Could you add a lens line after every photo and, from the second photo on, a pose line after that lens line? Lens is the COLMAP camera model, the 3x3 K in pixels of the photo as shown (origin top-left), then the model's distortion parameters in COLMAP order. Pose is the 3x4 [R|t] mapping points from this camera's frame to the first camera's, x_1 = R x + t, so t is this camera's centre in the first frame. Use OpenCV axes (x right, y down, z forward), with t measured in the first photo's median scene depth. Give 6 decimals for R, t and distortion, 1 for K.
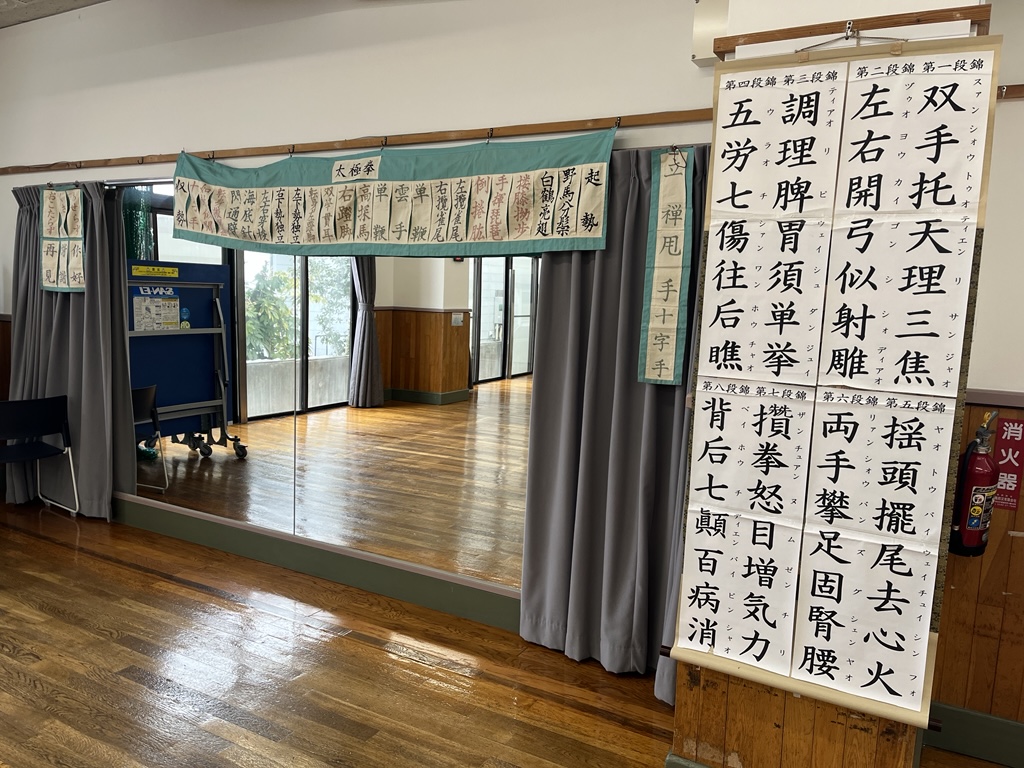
lens RADIAL K [[752.0, 0, 512.0], [0, 752.0, 383.6], [0, 0, 1]] dist [0.007242, 0.001294]
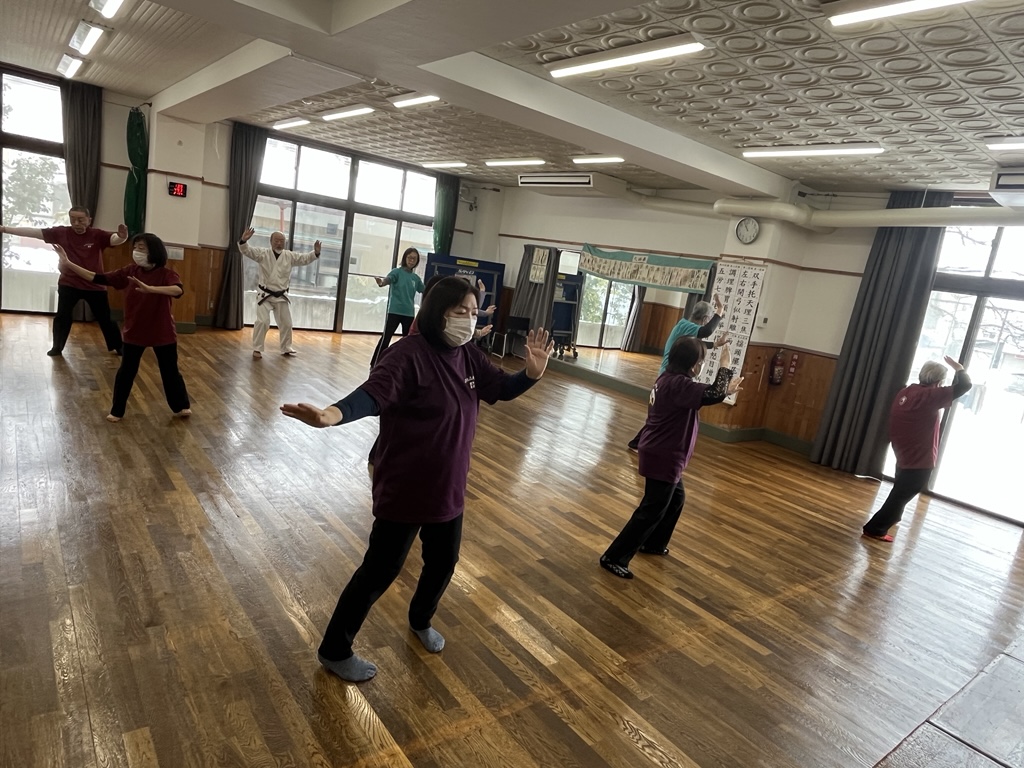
lens RADIAL K [[624.3, 0, 513.5], [0, 624.3, 386.3], [0, 0, 1]] dist [0.014902, -0.004995]
pose [[0.914060, 0.182235, -0.362333, 0.369821], [-0.168510, 0.983252, 0.069424, 0.158859], [0.368917, -0.002401, 0.929459, -1.706892]]
